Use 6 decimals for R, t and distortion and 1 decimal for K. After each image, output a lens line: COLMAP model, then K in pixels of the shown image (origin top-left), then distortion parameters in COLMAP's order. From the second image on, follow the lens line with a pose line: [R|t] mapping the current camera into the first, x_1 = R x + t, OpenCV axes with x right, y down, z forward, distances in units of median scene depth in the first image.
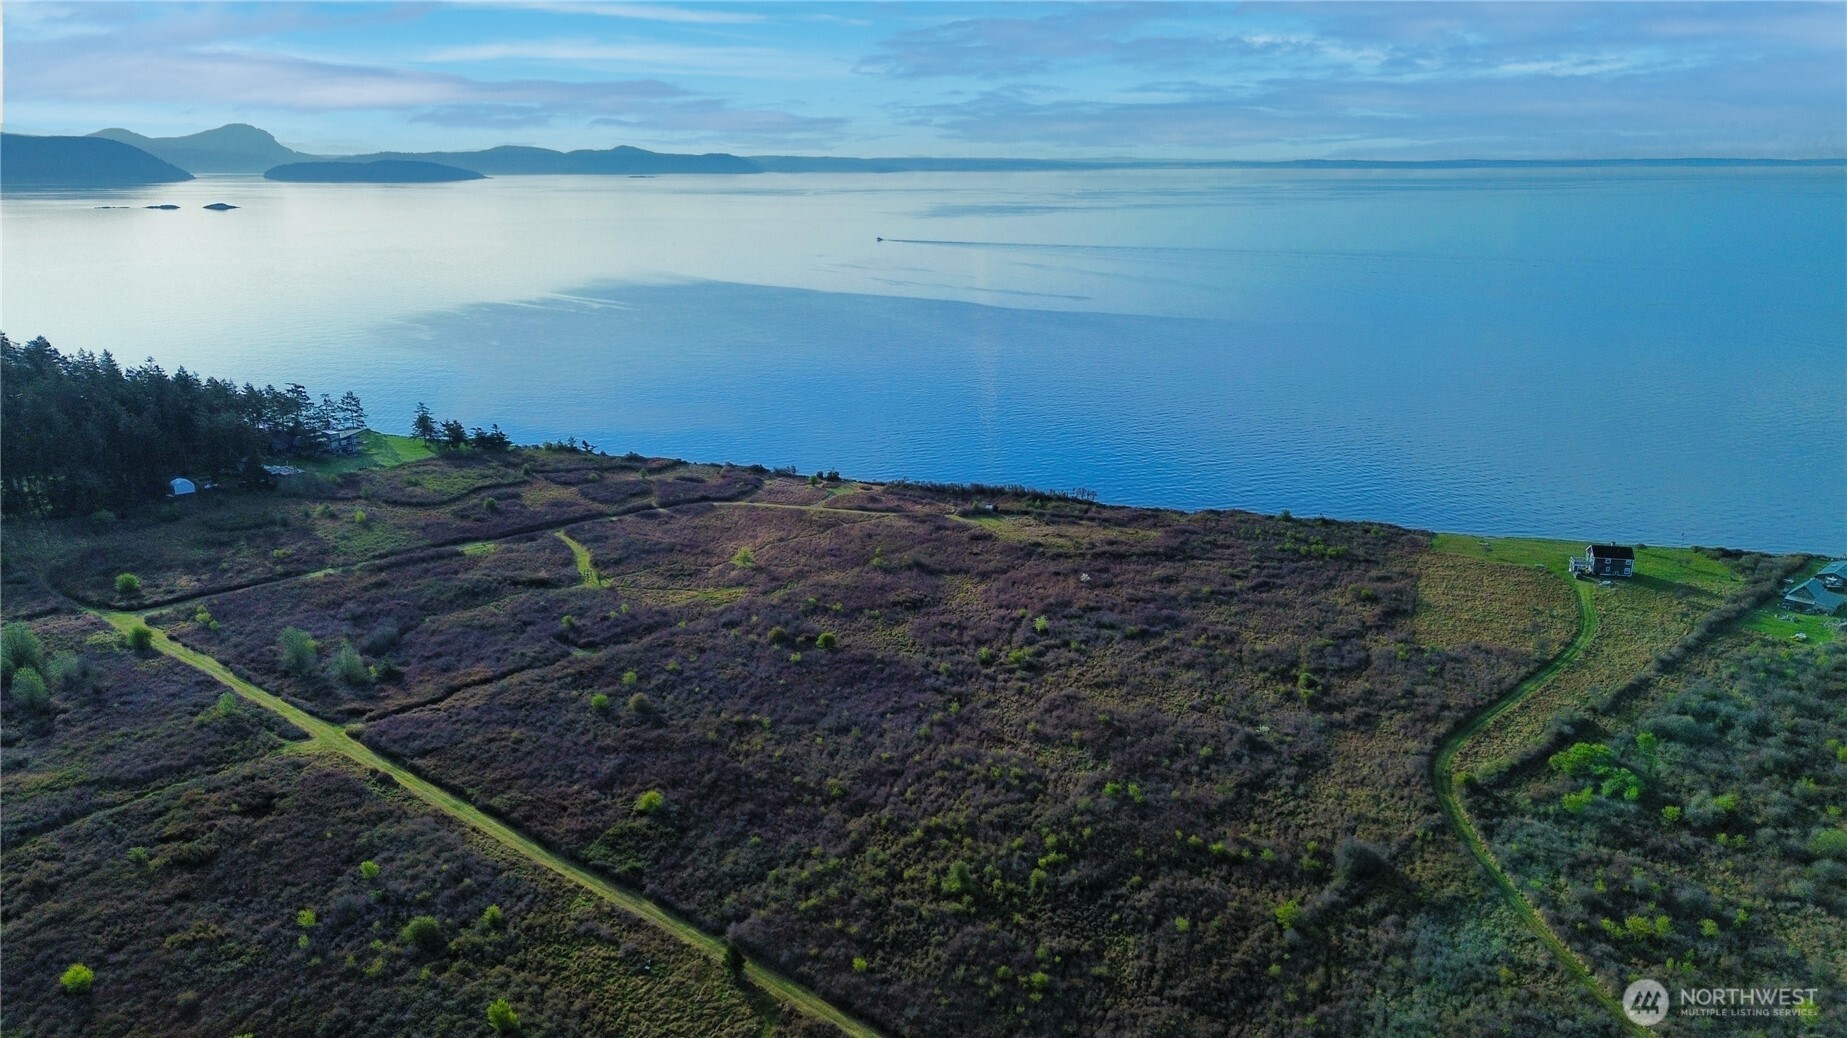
lens RADIAL K [[1318.4, 0, 923.5], [0, 1318.4, 519.0], [0, 0, 1]] dist [0.099122, -0.154091]
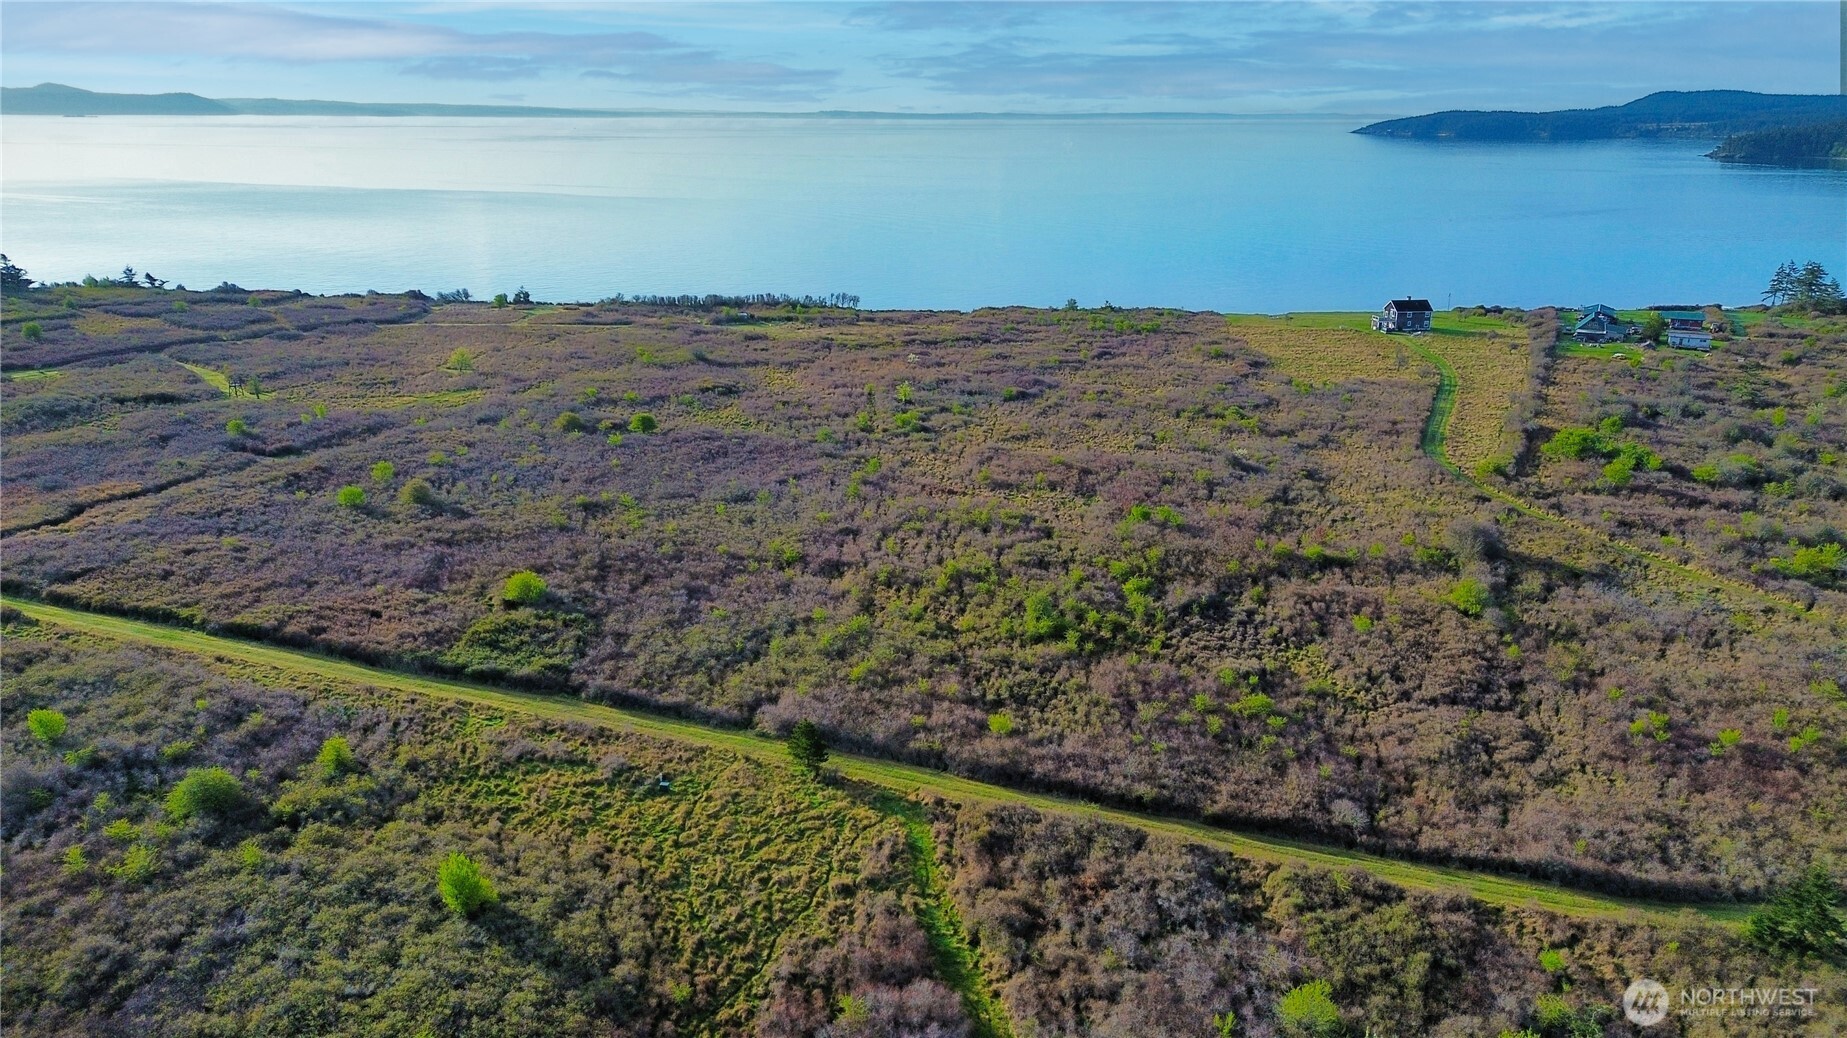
lens RADIAL K [[1311.0, 0, 929.8], [0, 1311.0, 510.9], [0, 0, 1]] dist [0.072894, -0.069018]
pose [[0.938522, -0.095029, 0.331883, -0.226613], [0.087712, 0.995459, 0.036995, 0.169170], [-0.333891, -0.005611, 0.942595, 0.344638]]
